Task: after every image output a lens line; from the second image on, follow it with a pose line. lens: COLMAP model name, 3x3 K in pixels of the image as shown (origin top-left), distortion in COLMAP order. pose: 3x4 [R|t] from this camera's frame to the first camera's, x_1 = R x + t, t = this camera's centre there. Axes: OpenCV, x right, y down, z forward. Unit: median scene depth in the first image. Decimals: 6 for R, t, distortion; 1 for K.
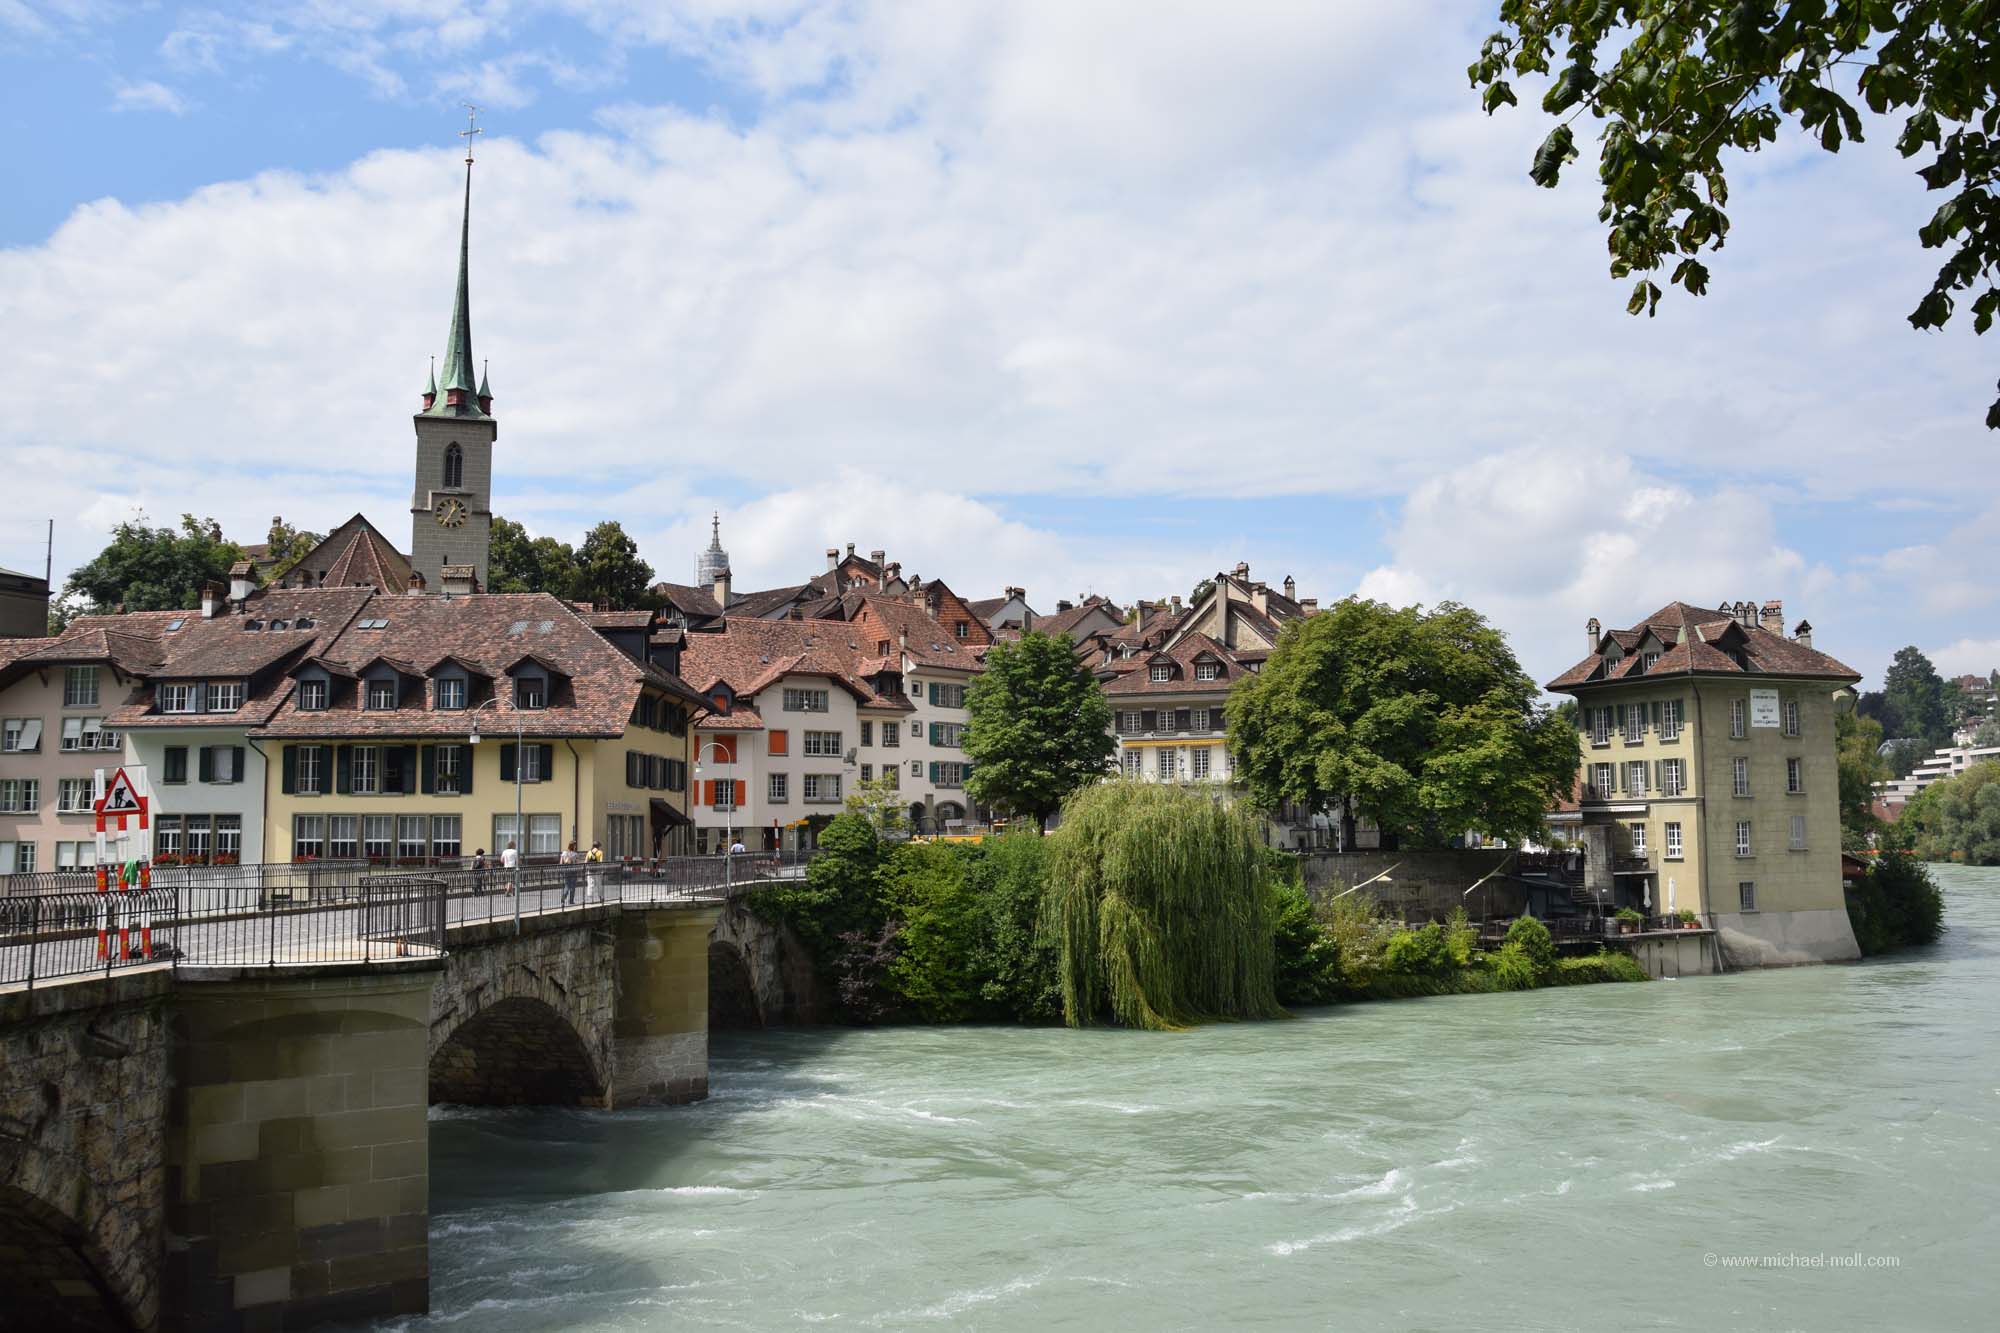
lens RADIAL K [[1565.3, 0, 1029.4], [0, 1565.3, 673.9], [0, 0, 1]] dist [-0.184924, 0.140553]
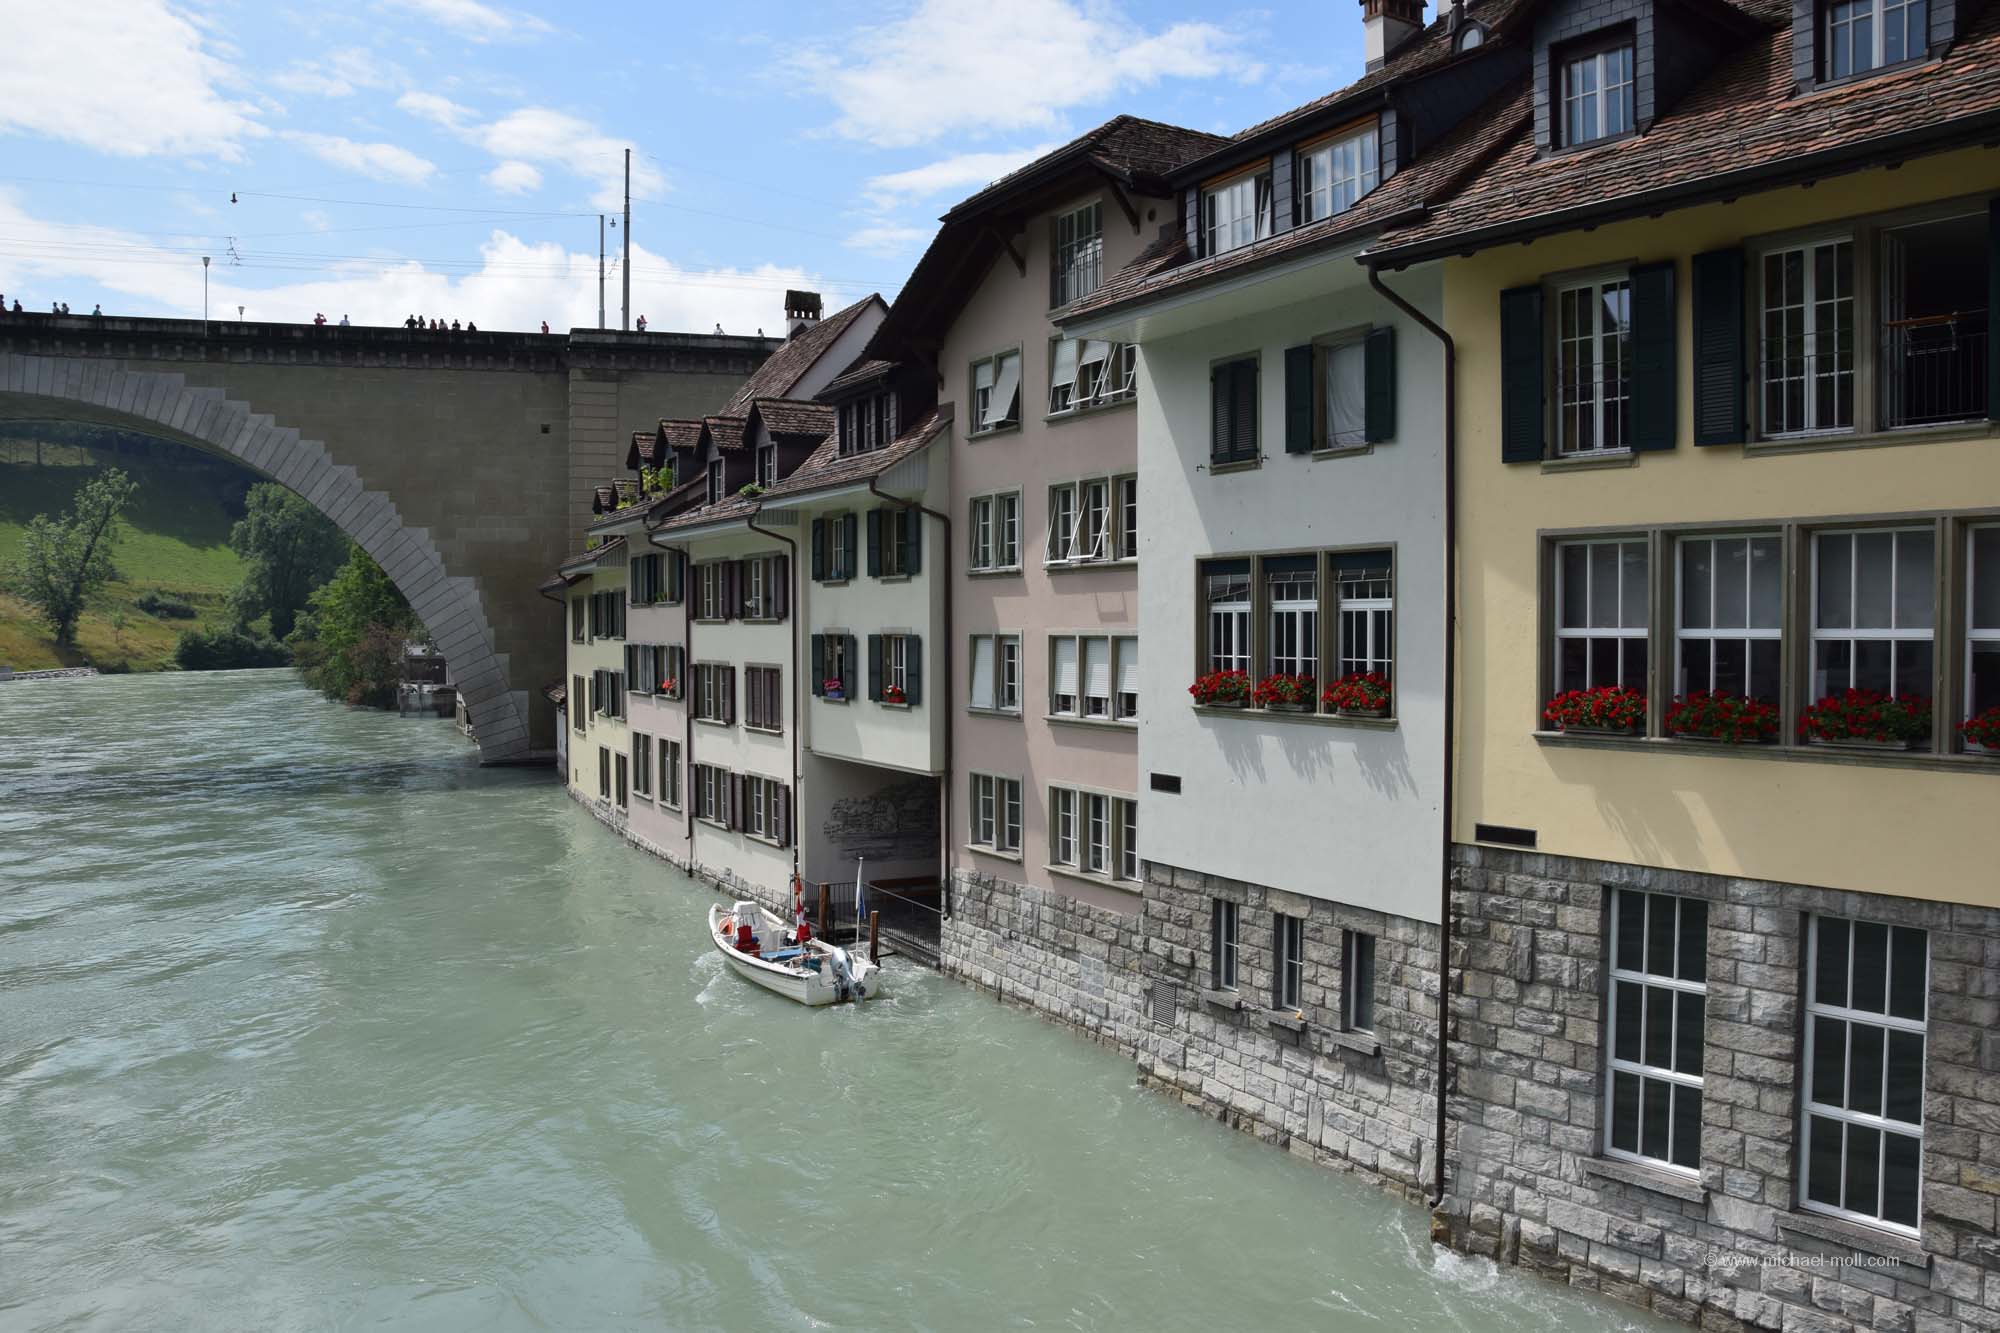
lens RADIAL K [[1565.3, 0, 1029.4], [0, 1565.3, 673.9], [0, 0, 1]] dist [-0.184924, 0.140553]
pose [[0.623394, 0.032640, -0.781227, -0.323451], [0.070570, 0.992702, 0.097787, 0.082445], [0.778717, -0.116091, 0.616541, 0.740603]]
